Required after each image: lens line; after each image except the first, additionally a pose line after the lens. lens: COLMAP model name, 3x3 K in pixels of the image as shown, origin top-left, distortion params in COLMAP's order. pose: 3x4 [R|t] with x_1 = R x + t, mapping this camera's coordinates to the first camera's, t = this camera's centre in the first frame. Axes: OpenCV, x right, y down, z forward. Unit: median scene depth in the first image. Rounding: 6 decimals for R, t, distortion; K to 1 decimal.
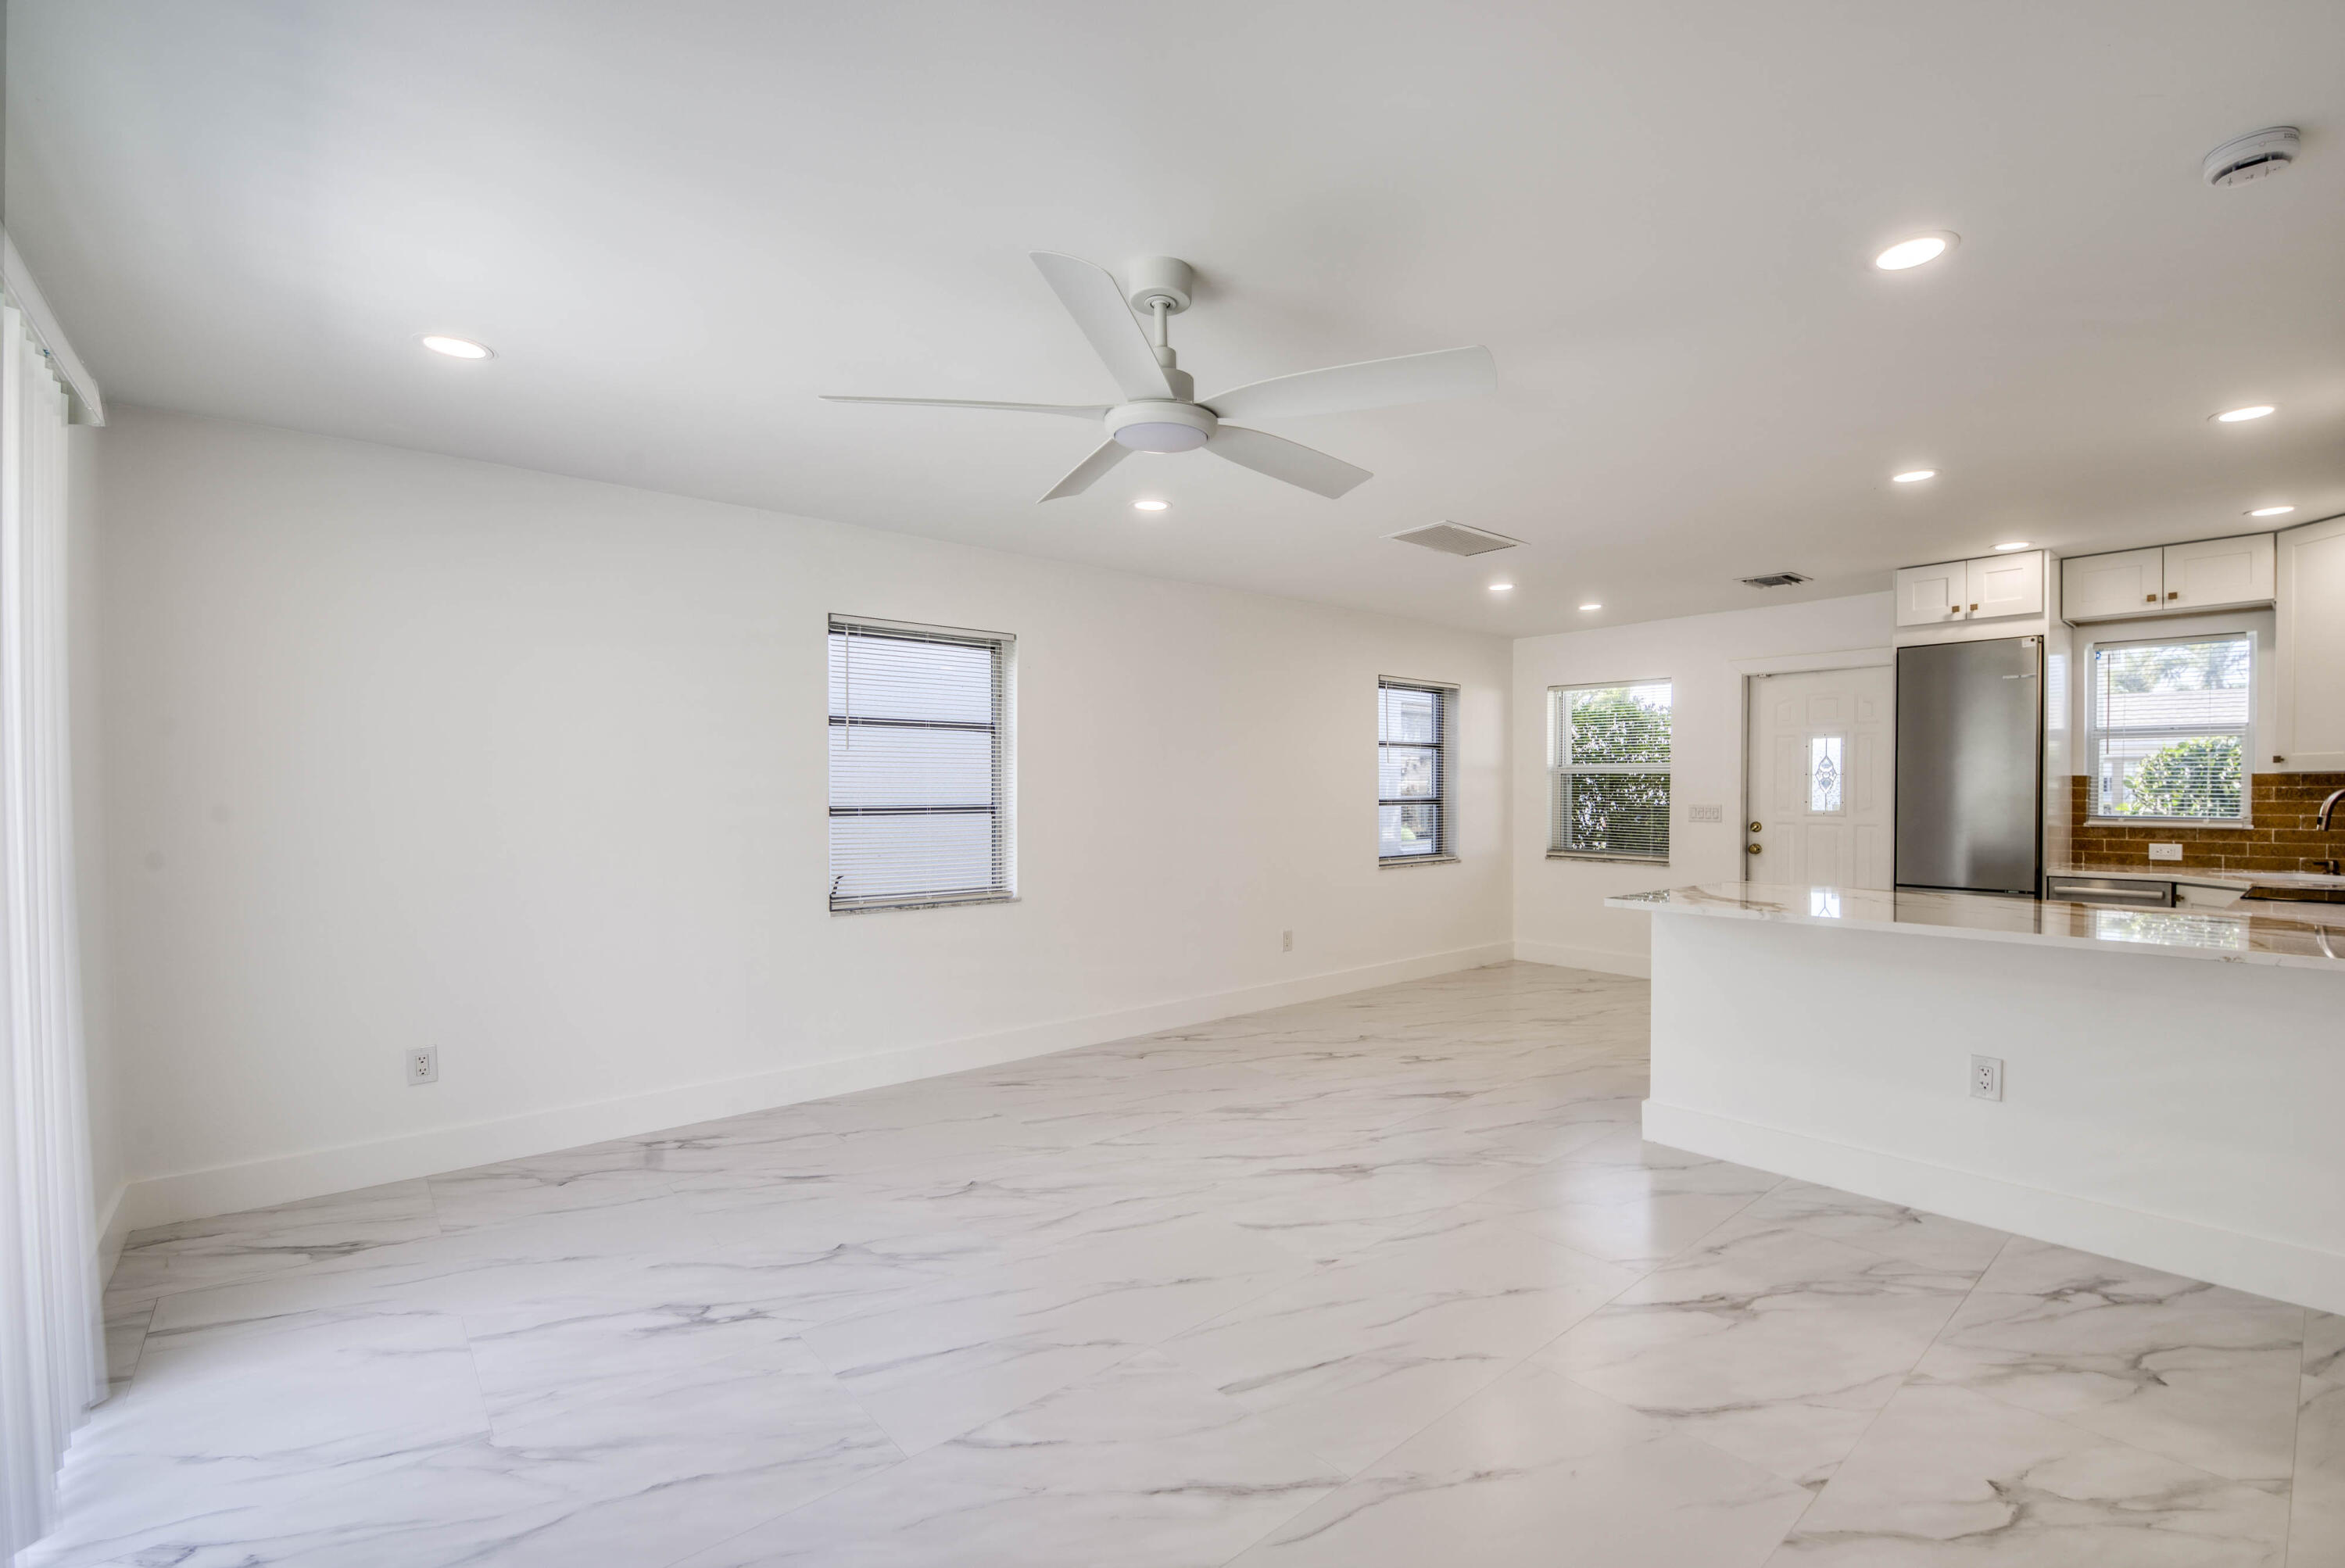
lens RADIAL K [[1009.9, 0, 1203.2], [0, 1009.9, 804.8], [0, 0, 1]] dist [-0.005300, -0.007852]
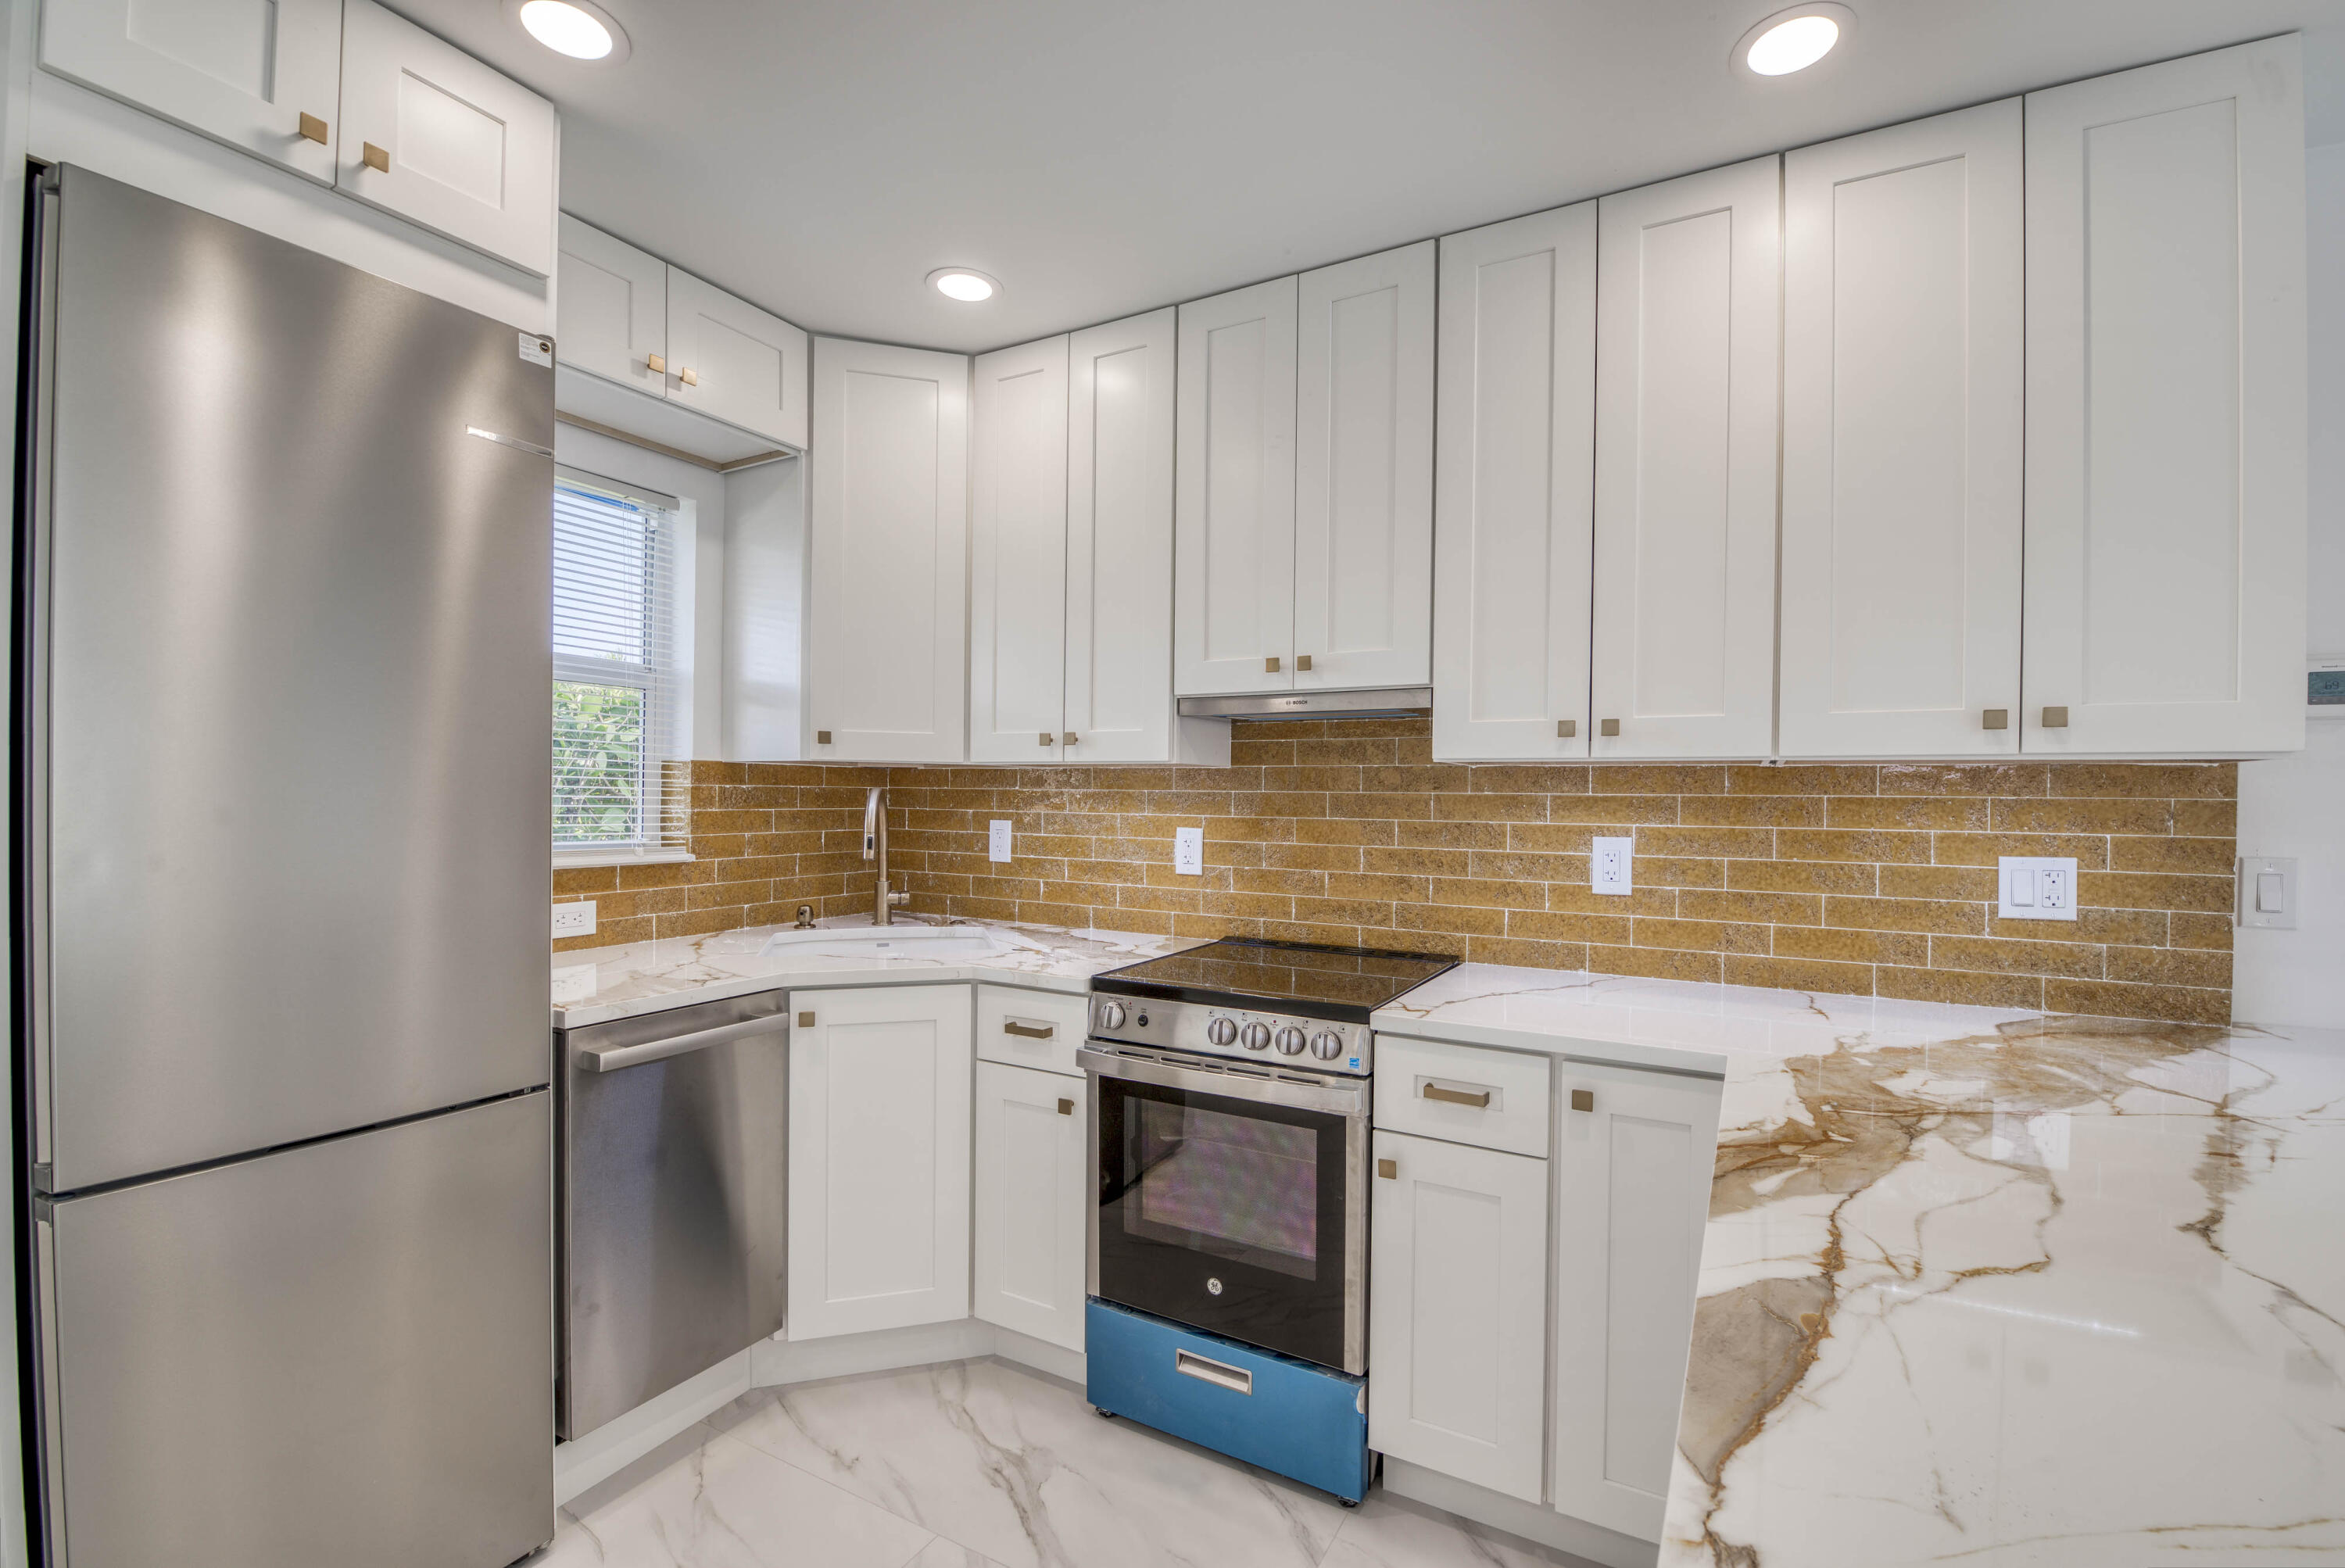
lens RADIAL K [[1009.9, 0, 1200.5], [0, 1009.9, 806.0], [0, 0, 1]] dist [-0.005300, -0.007852]
pose [[-0.352181, -0.011762, 0.935858, 0.459013], [0.001456, 0.999913, 0.013115, -0.013551], [-0.935931, 0.005981, -0.352133, 0.980209]]
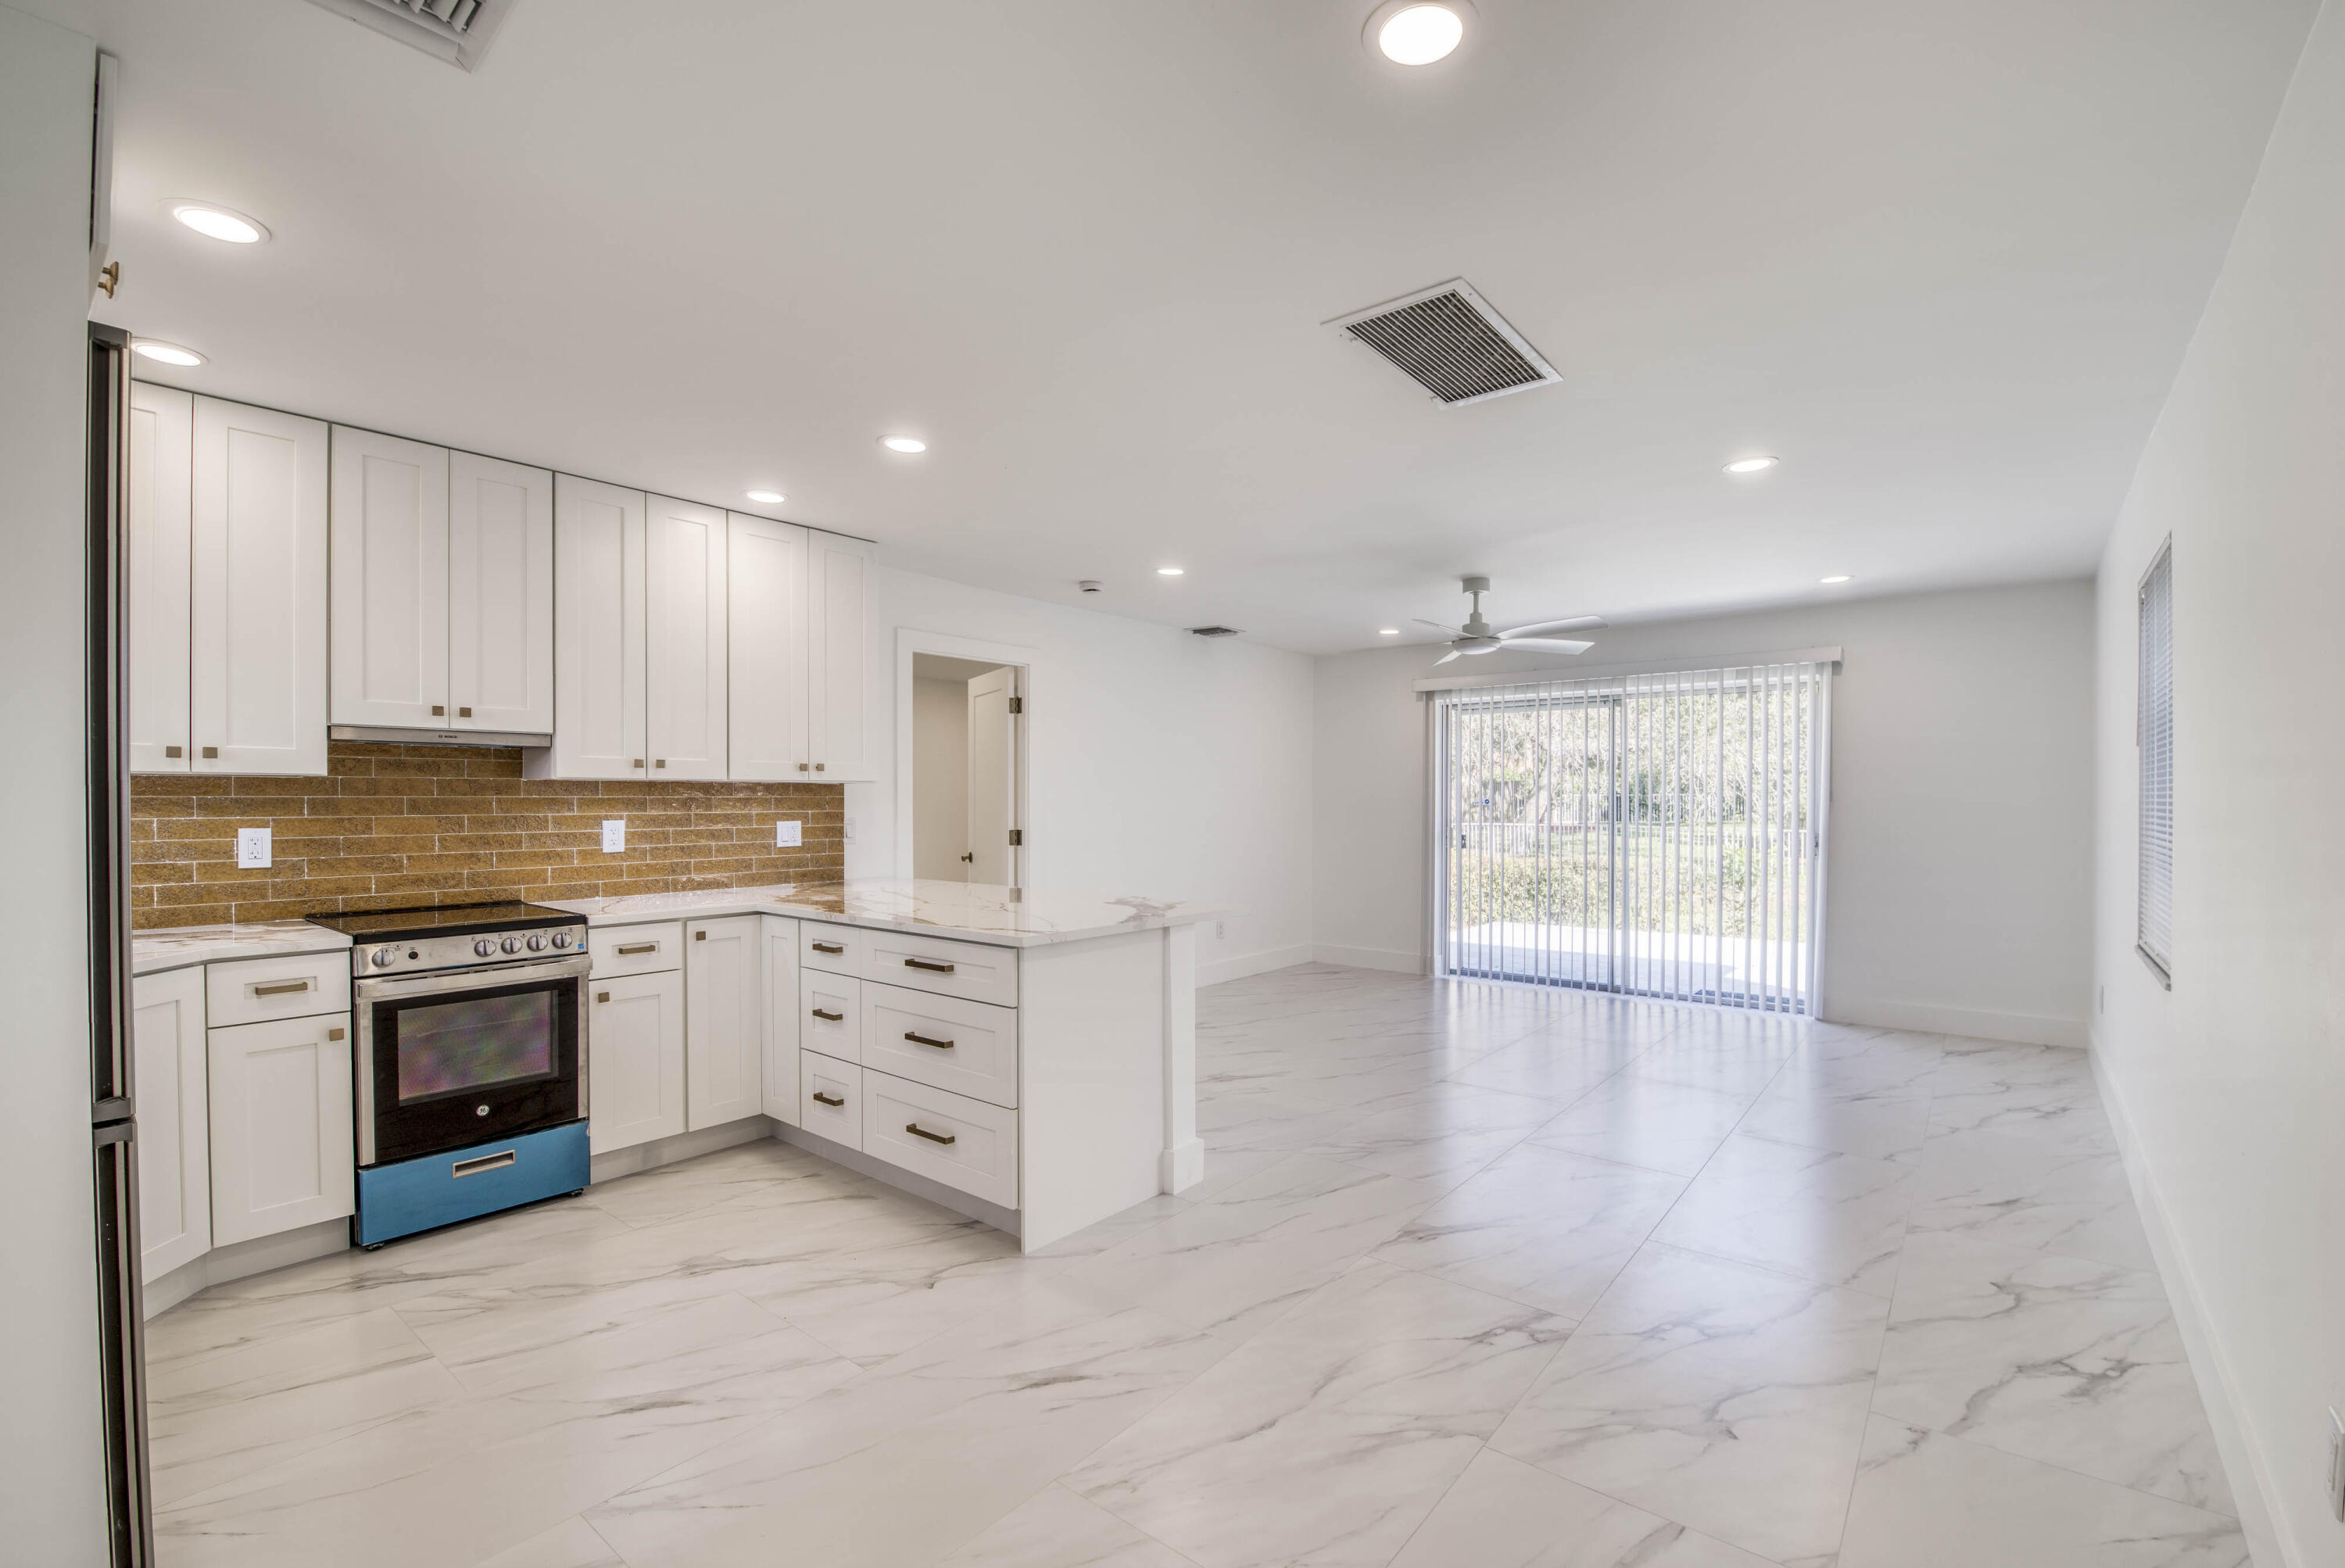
lens RADIAL K [[1009.9, 0, 1199.0], [0, 1009.9, 807.2], [0, 0, 1]] dist [-0.005300, -0.007852]
pose [[-0.983127, 0.004055, -0.182878, 0.504511], [0.000015, 0.999756, 0.022084, -0.022713], [0.182923, 0.021709, -0.982888, 1.577992]]
